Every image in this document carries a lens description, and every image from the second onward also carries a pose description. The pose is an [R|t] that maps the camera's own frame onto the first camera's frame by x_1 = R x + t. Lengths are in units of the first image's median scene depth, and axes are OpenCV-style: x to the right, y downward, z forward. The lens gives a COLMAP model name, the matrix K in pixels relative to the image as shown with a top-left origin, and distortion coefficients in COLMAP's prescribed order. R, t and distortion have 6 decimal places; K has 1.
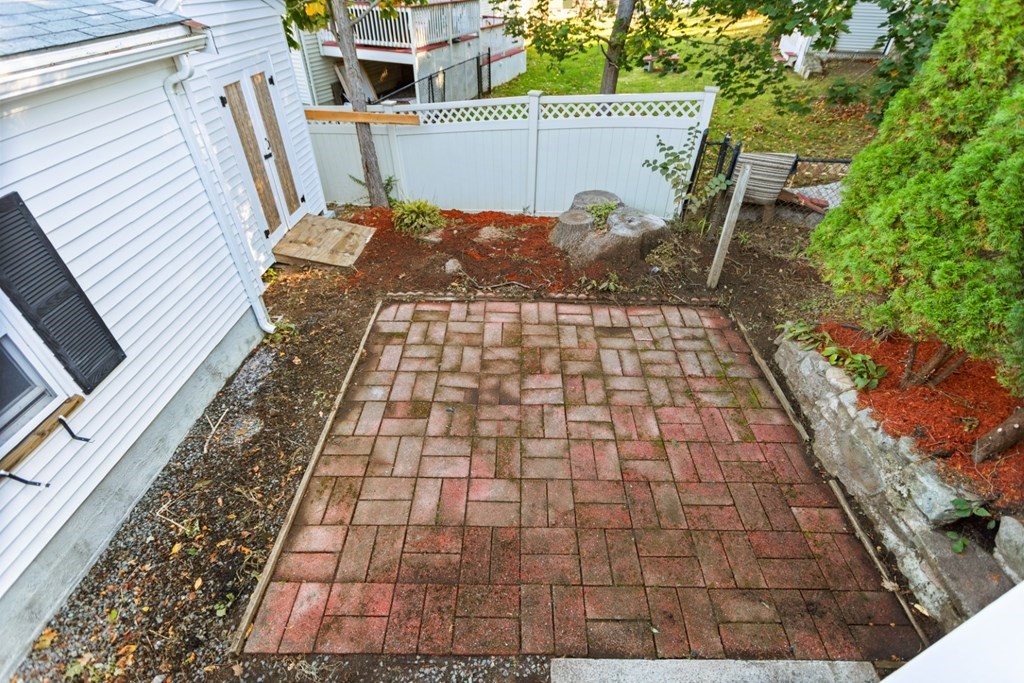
lens RADIAL K [[500.1, 0, 519.8], [0, 500.1, 344.9], [0, 0, 1]] dist [-0.001047, 0.005144]
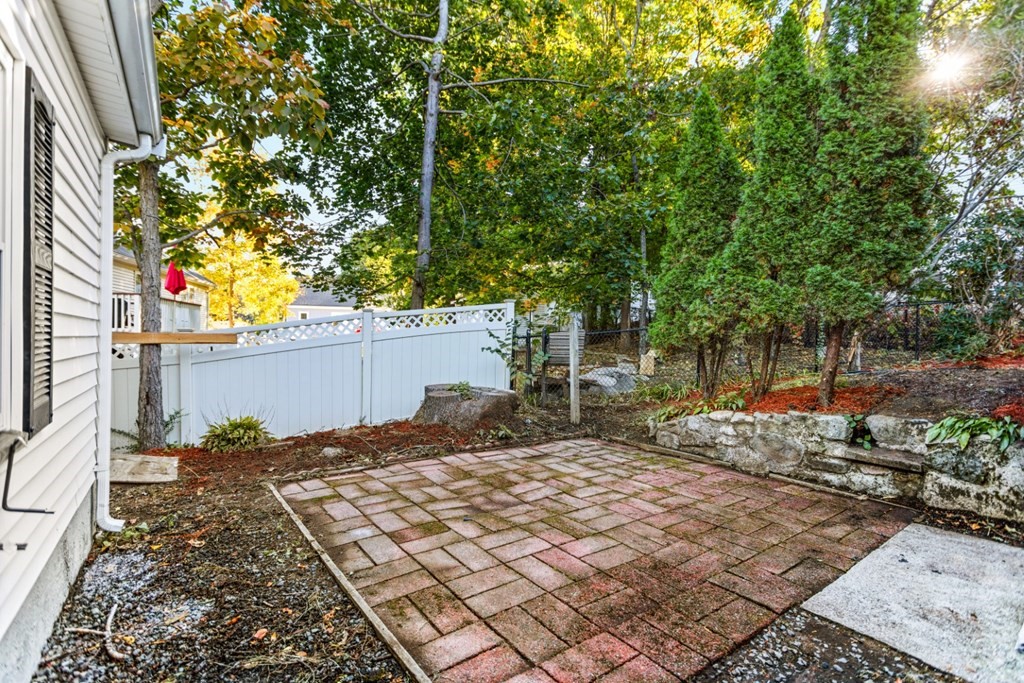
lens RADIAL K [[500.1, 0, 539.2], [0, 500.1, 335.4], [0, 0, 1]] dist [-0.001047, 0.005144]
pose [[0.775884, -0.007964, 0.630825, -0.572094], [0.399147, 0.780543, -0.481076, 0.342590], [-0.488555, 0.625051, 0.608790, 0.274075]]
